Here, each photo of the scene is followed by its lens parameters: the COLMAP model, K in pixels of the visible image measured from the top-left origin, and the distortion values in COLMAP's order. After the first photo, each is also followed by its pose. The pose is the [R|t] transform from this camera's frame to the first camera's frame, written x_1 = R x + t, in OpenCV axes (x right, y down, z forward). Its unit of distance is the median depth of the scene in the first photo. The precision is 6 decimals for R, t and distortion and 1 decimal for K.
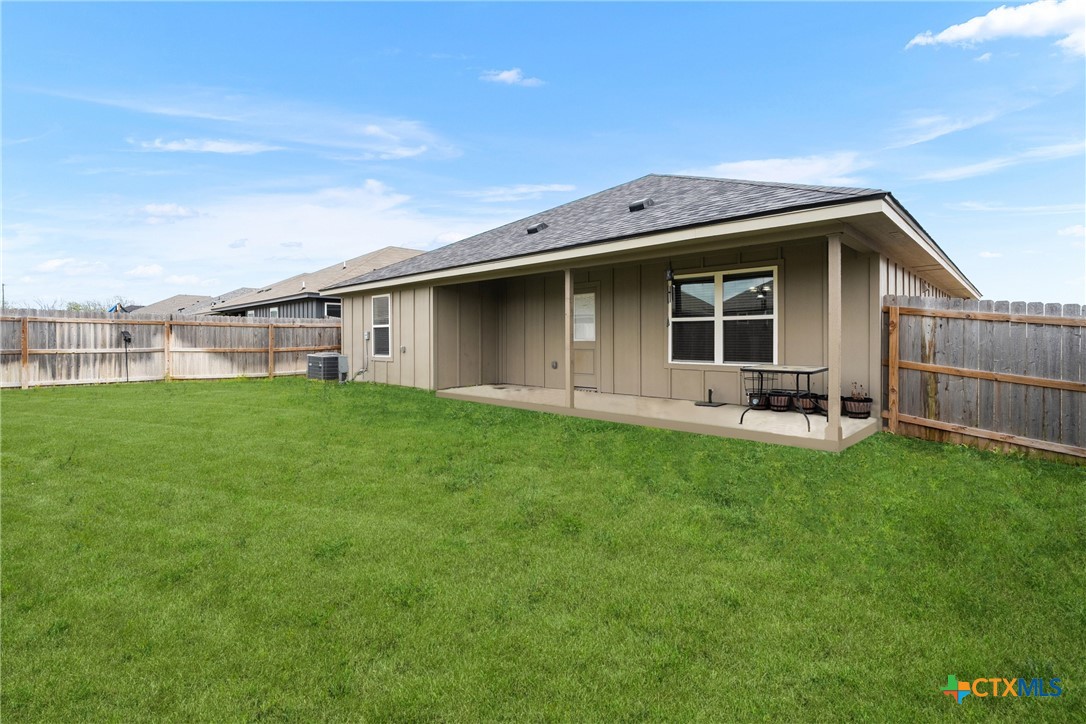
lens RADIAL K [[489.5, 0, 542.7], [0, 489.5, 346.6], [0, 0, 1]] dist [-0.002985, 0.000728]
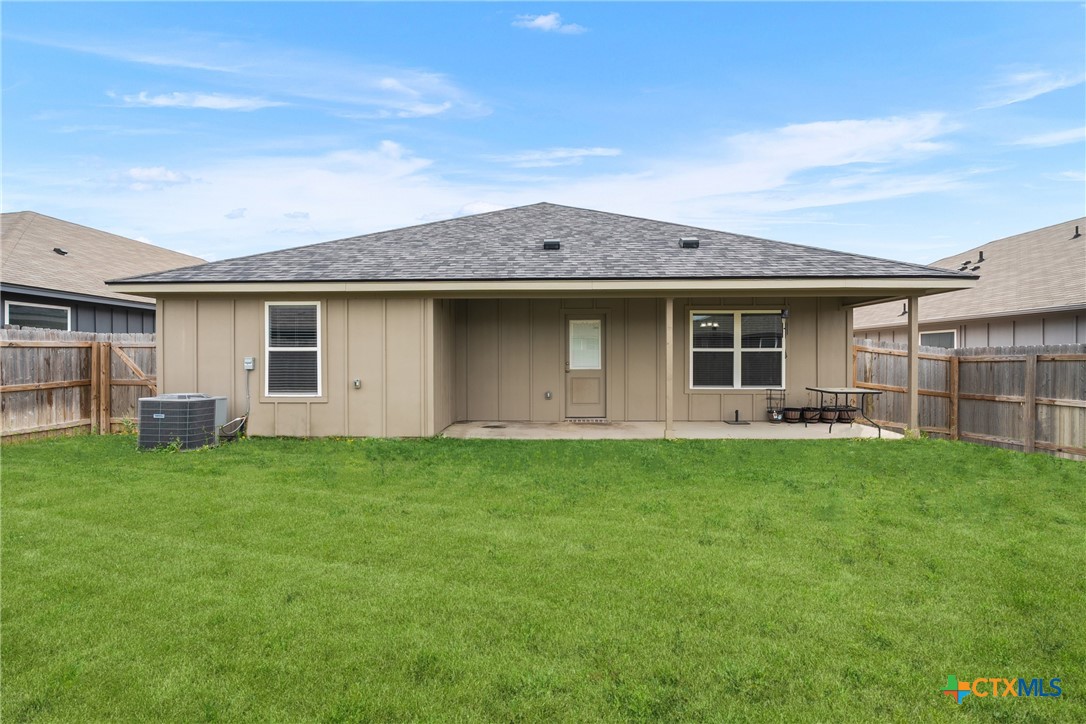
lens RADIAL K [[486.0, 0, 545.1], [0, 486.0, 359.2], [0, 0, 1]] dist [-0.004031, 0.000697]
pose [[0.740322, -0.000218, 0.672252, -0.771063], [0.010965, 0.999871, -0.011751, -0.025795], [-0.672163, 0.016071, 0.740229, 0.435367]]
